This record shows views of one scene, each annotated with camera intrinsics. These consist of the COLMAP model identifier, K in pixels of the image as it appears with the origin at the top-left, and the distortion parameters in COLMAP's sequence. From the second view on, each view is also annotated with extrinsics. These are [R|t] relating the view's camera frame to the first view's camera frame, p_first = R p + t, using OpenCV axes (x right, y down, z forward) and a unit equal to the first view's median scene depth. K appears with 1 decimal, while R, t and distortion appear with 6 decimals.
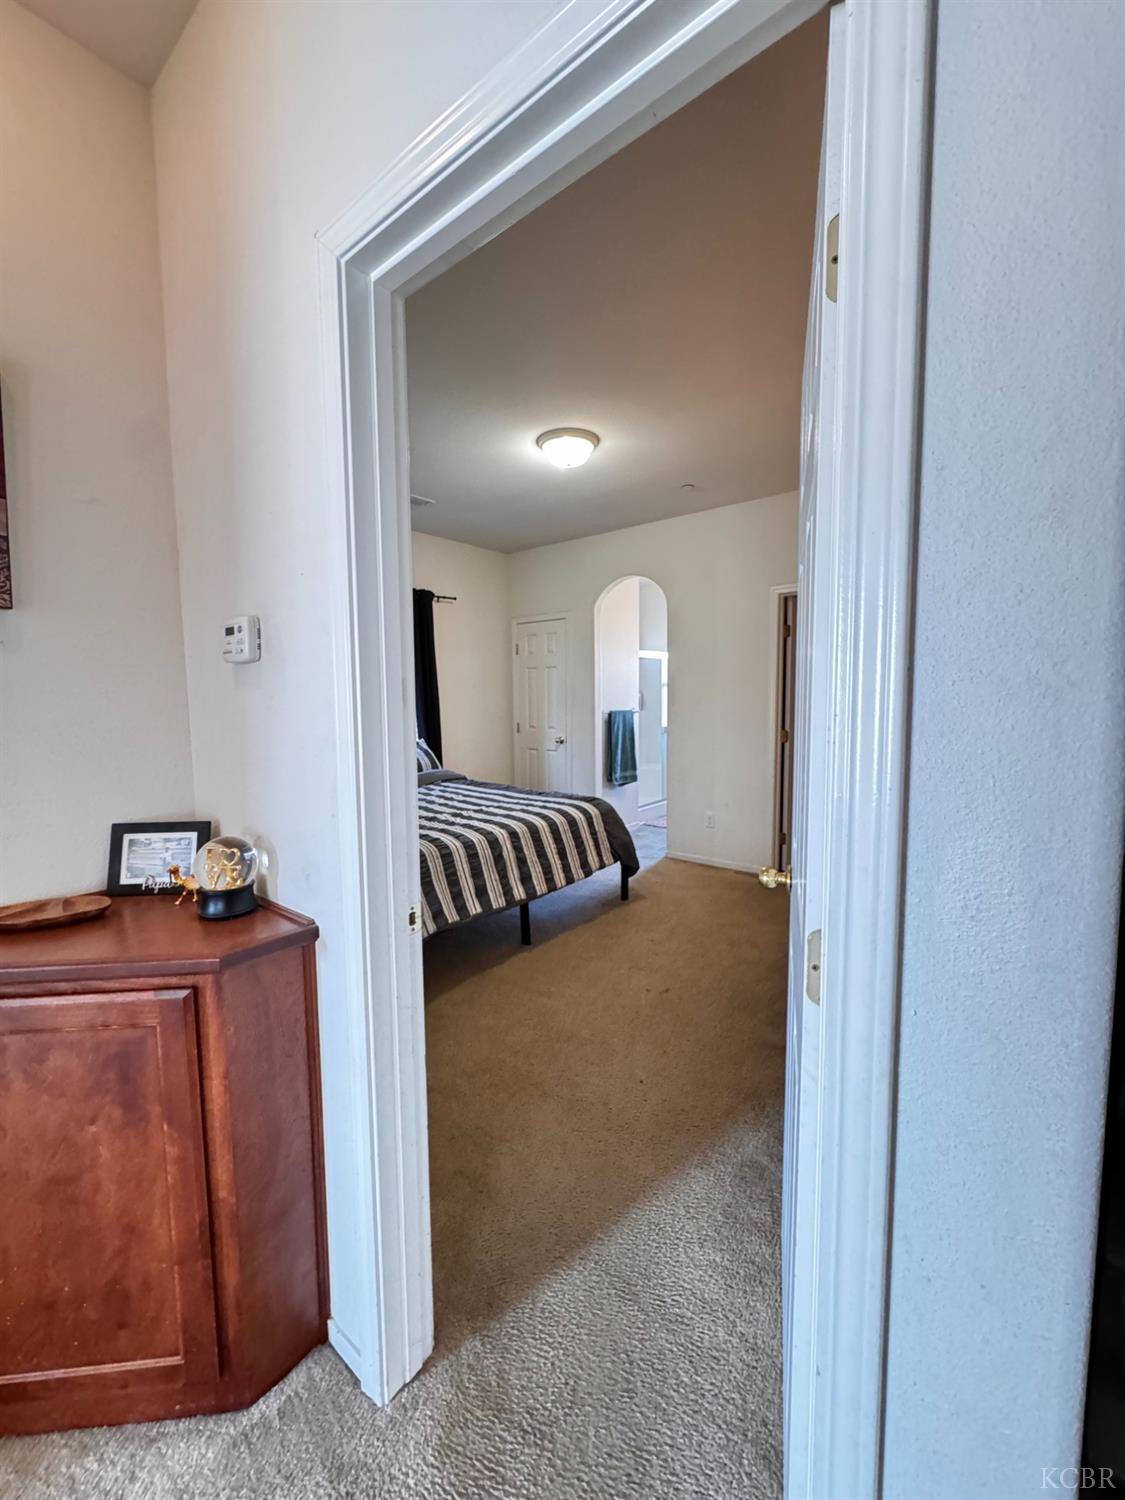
lens RADIAL K [[601.7, 0, 561.2], [0, 601.7, 749.1], [0, 0, 1]] dist [-0.000648, -0.000310]
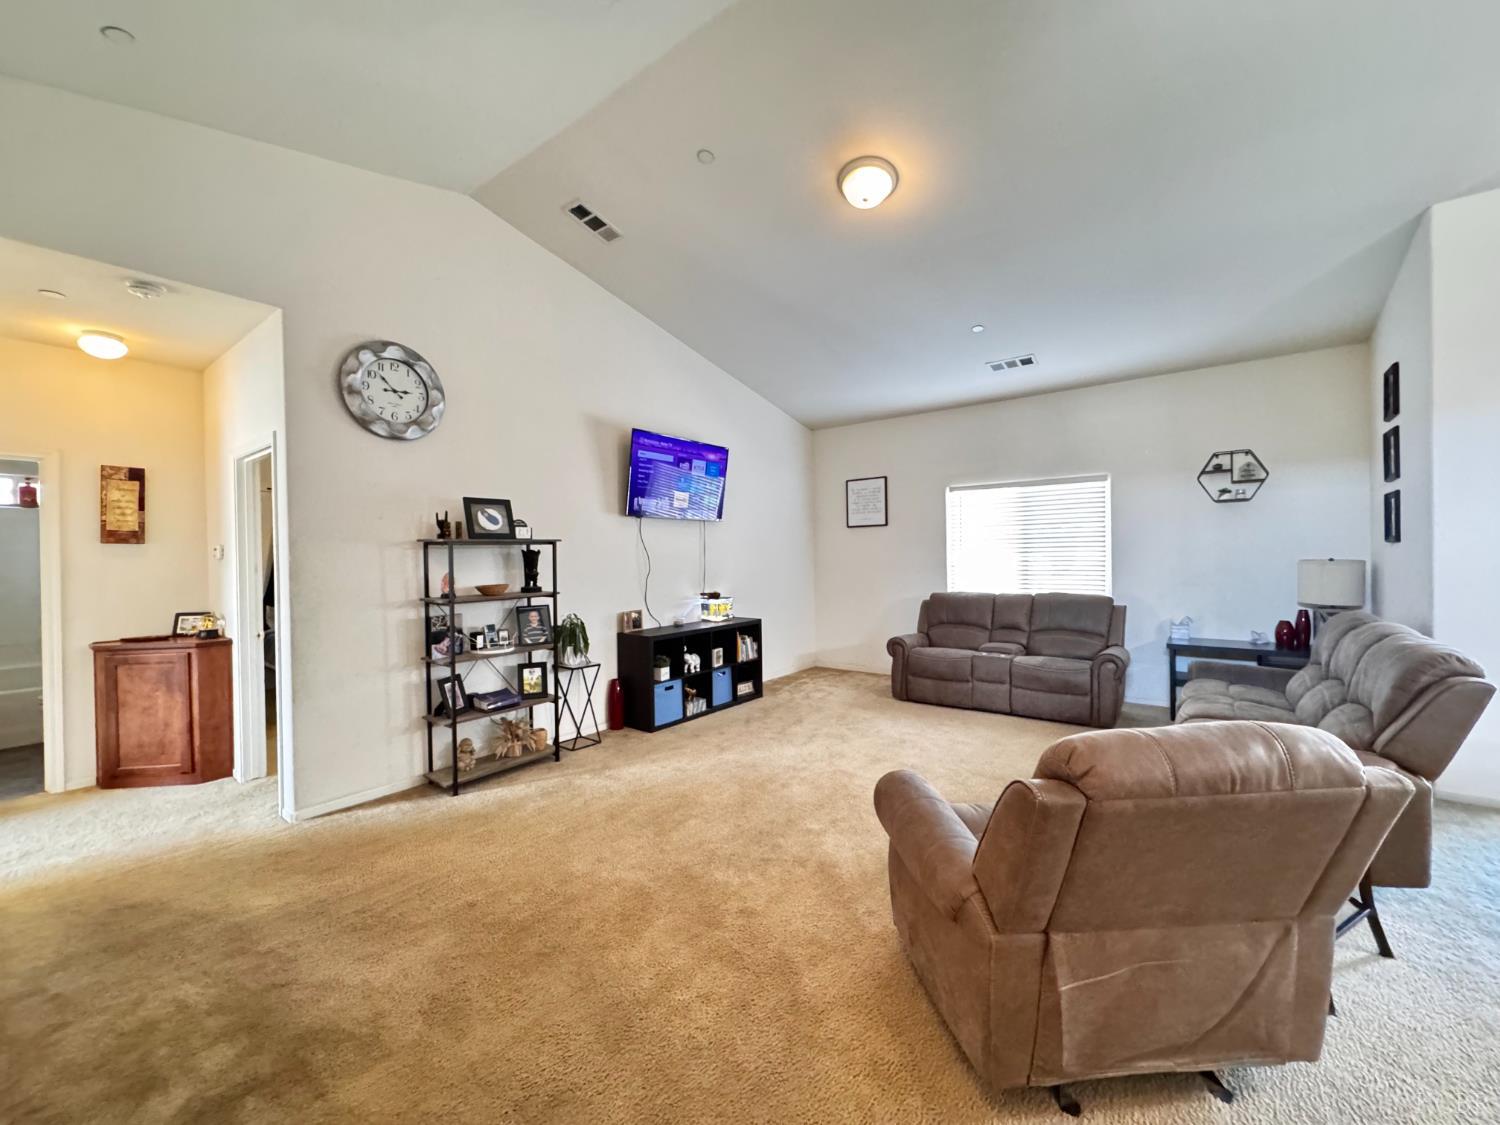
lens RADIAL K [[601.7, 0, 744.4], [0, 601.7, 564.7], [0, 0, 1]] dist [-0.000648, -0.000310]
pose [[0.999474, -0.005493, 0.031975, 2.890862], [0.007915, 0.997068, -0.076112, 0.201697], [-0.031463, 0.076325, 0.996586, -3.031531]]
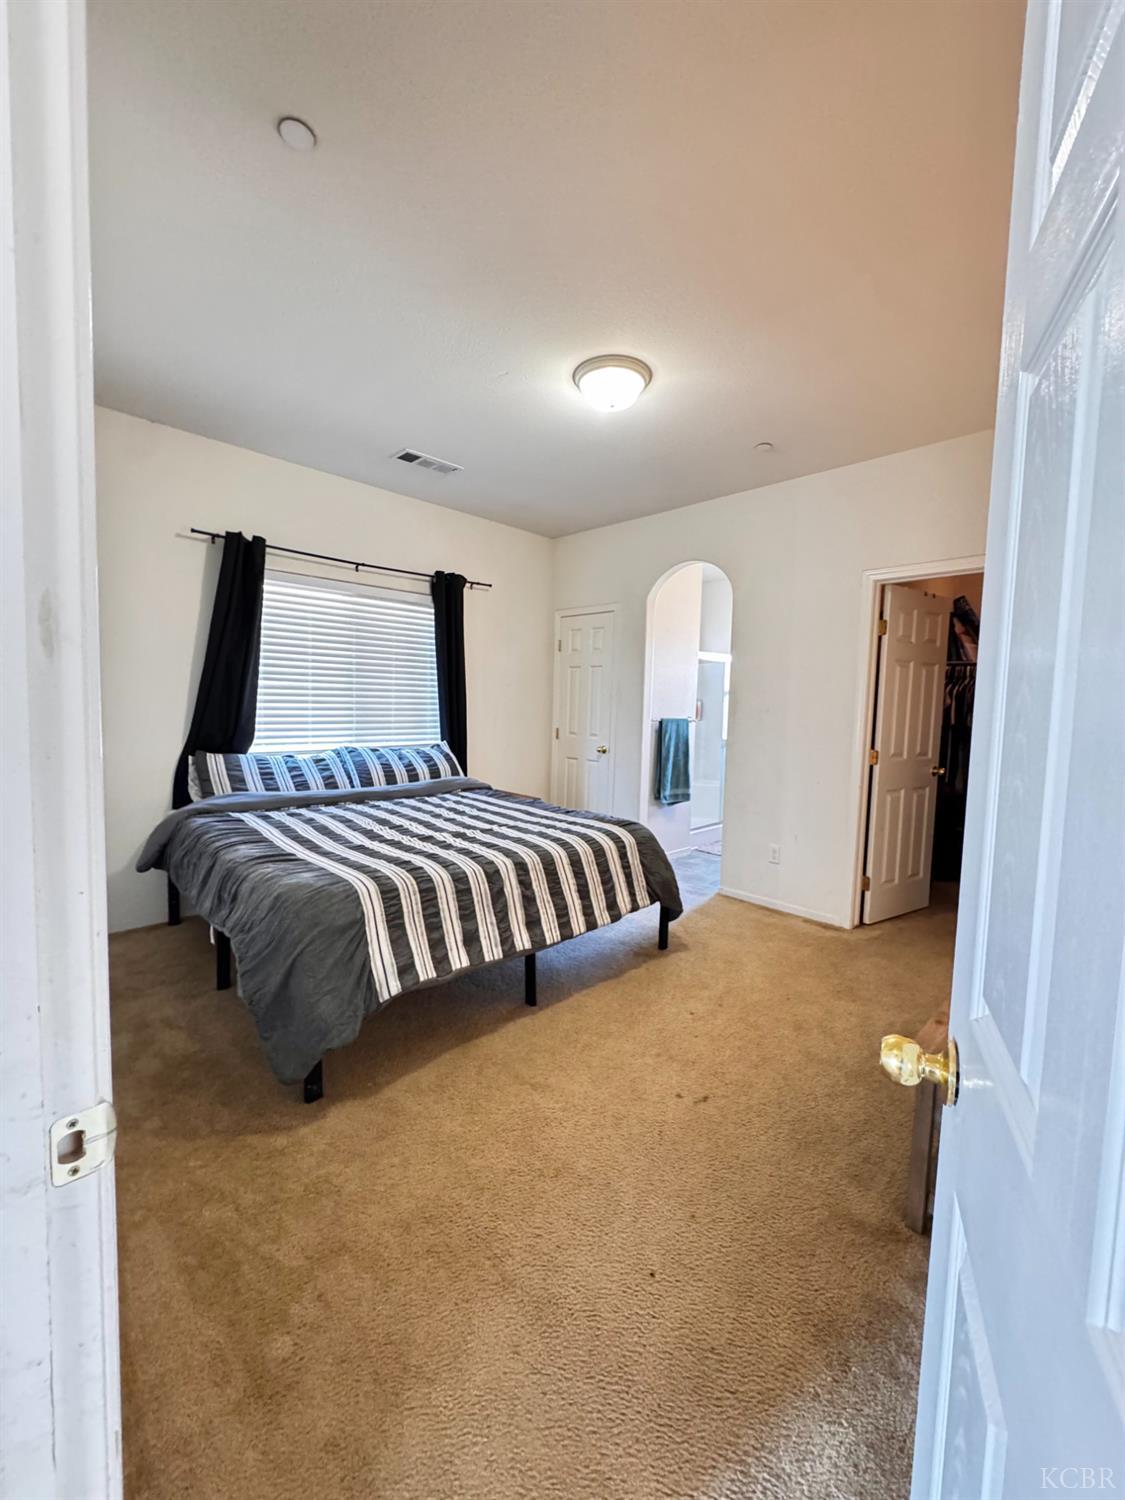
lens RADIAL K [[601.7, 0, 563.0], [0, 601.7, 746.5], [0, 0, 1]] dist [-0.000648, -0.000310]
pose [[0.994080, 0.045988, -0.098438, 0.040825], [-0.047622, 0.998763, -0.014316, -0.005866], [0.097658, 0.018919, 0.995040, 0.178987]]
